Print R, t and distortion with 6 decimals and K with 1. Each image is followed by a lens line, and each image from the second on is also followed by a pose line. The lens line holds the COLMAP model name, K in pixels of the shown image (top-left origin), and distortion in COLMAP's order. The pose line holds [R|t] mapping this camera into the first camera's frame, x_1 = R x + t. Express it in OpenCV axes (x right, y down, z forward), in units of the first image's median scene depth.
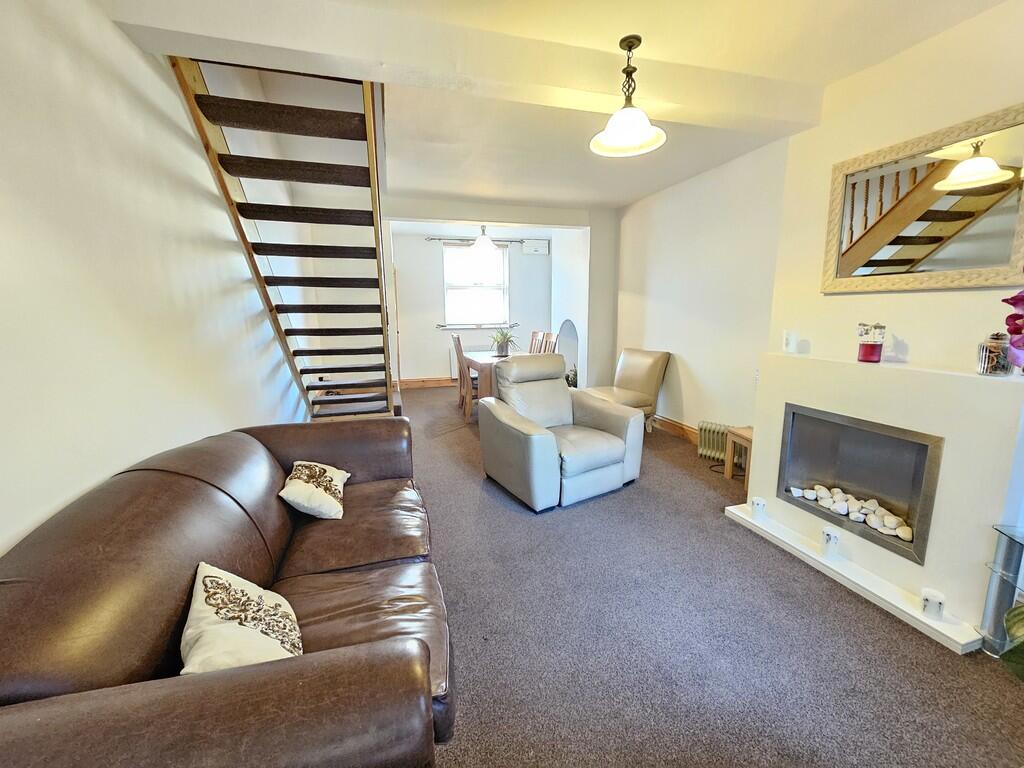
lens RADIAL K [[424.8, 0, 512.0], [0, 424.8, 384.0], [0, 0, 1]] dist [-0.000675, -0.000719]
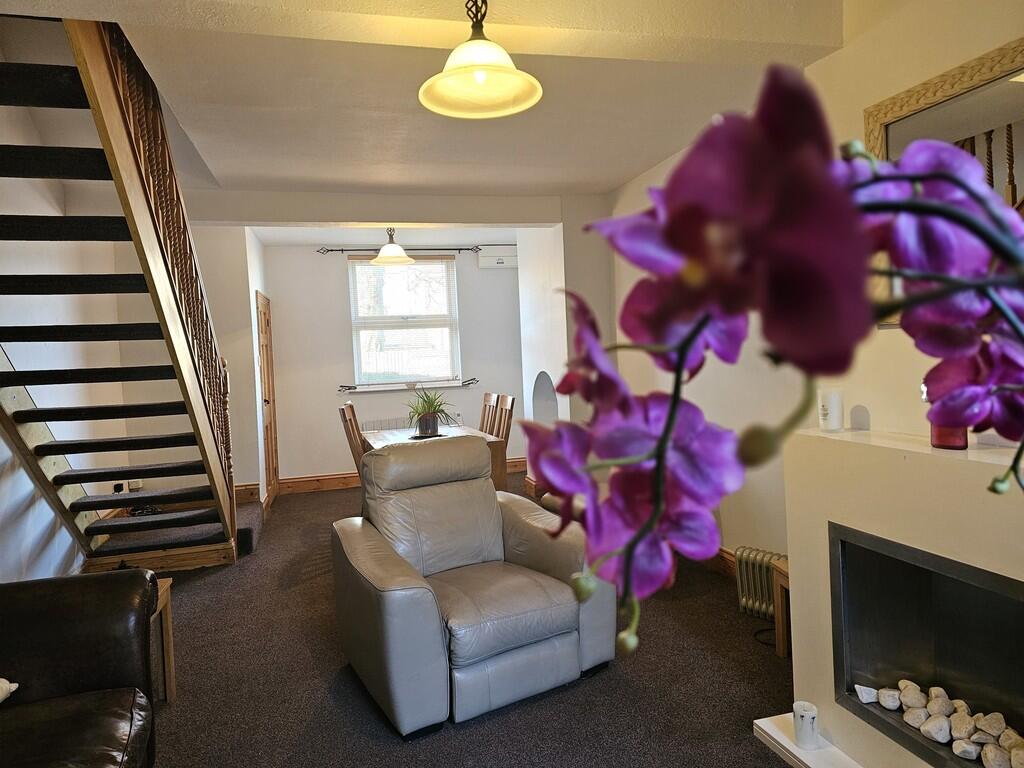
lens RADIAL K [[688.0, 0, 507.9], [0, 688.0, 380.0], [0, 0, 1]] dist [0.069083, -0.049149]
pose [[0.998939, -0.036706, -0.027817, 0.221871], [0.032820, 0.991080, -0.129161, -0.029619], [0.032310, 0.128111, 0.991233, 0.056081]]
